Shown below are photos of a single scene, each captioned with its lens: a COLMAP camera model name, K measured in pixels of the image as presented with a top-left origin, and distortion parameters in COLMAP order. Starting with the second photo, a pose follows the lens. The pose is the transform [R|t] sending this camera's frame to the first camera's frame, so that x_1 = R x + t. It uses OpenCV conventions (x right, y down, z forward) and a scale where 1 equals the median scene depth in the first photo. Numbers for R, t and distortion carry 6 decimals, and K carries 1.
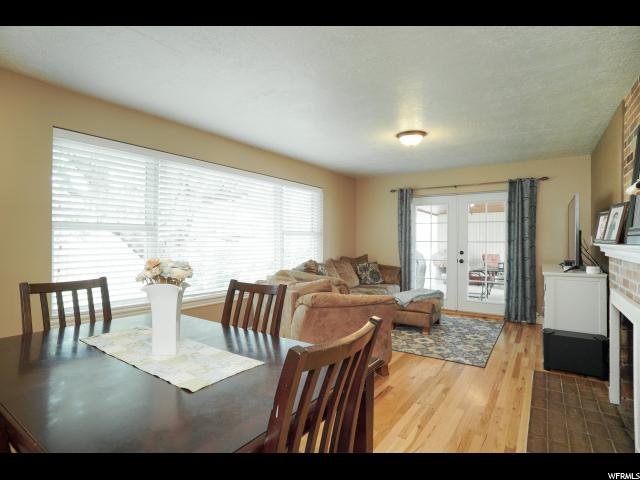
lens RADIAL K [[332.9, 0, 320.0], [0, 332.9, 240.0], [0, 0, 1]] dist [-0.068477, 0.000215]
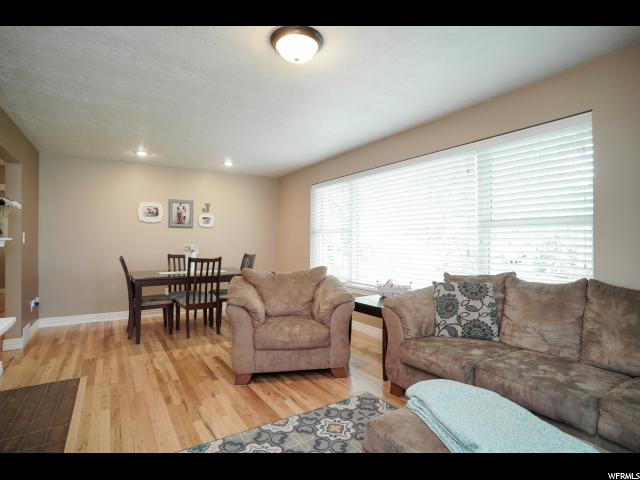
lens RADIAL K [[338.8, 0, 320.0], [0, 338.8, 240.0], [0, 0, 1]] dist [-0.050900, 0.000849]
pose [[-0.392274, -0.013926, -0.919743, 0.689242], [-0.002005, 0.999896, -0.014284, 0.017957], [0.919846, -0.003759, -0.392261, 1.120447]]
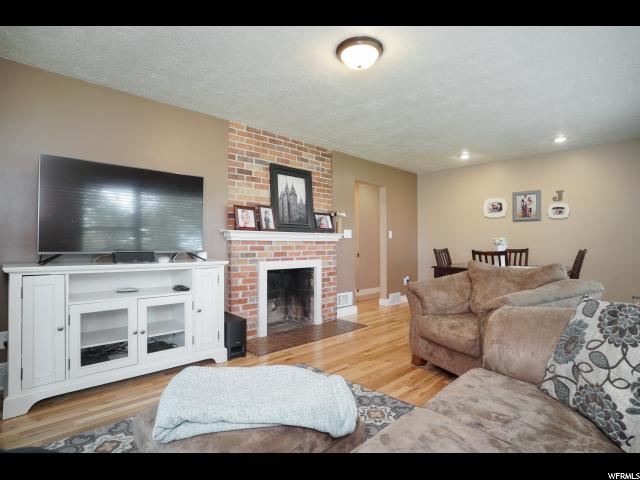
lens RADIAL K [[336.3, 0, 312.9], [0, 336.3, 241.4], [0, 0, 1]] dist [-0.024597, 0.001089]
pose [[-0.976536, -0.007530, 0.215220, 0.204426], [-0.008305, 0.999962, -0.002699, 0.036058], [-0.215192, -0.004424, -0.976562, 1.453696]]
